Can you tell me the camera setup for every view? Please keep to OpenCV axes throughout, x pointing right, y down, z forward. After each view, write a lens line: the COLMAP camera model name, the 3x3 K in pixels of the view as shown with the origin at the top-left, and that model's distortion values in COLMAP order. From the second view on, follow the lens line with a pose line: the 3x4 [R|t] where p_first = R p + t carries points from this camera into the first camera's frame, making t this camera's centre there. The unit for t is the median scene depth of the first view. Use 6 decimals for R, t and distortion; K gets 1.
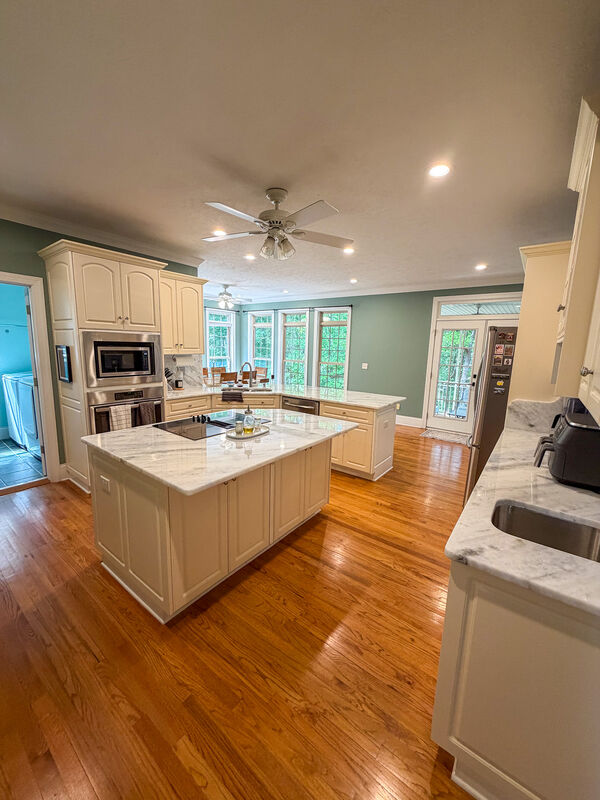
lens RADIAL K [[322.3, 0, 299.0], [0, 322.3, 399.6], [0, 0, 1]] dist [0.001105, 0.000146]
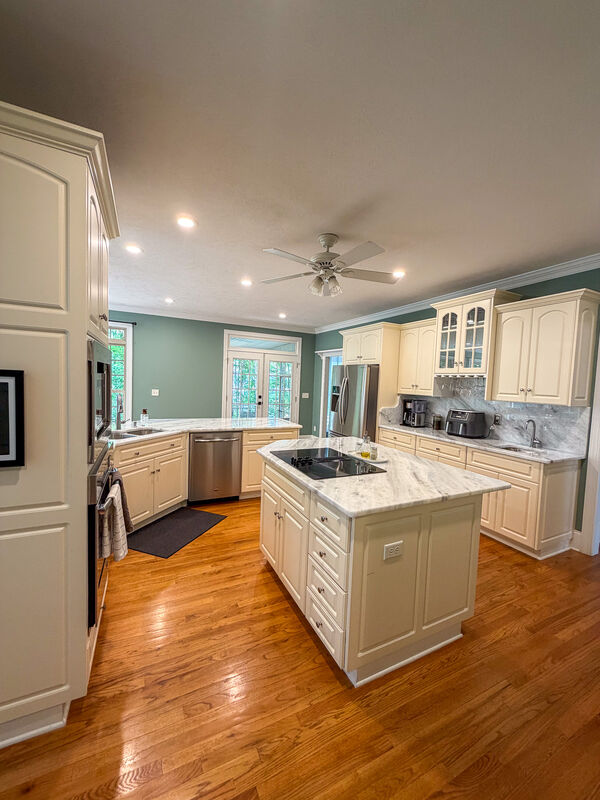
lens RADIAL K [[322.3, 0, 300.2], [0, 322.3, 399.9], [0, 0, 1]] dist [0.001105, 0.000146]
pose [[0.440243, -0.061432, 0.895774, -0.708604], [0.120458, 0.992679, 0.008877, -0.072633], [-0.889762, 0.103995, 0.444420, 0.413904]]
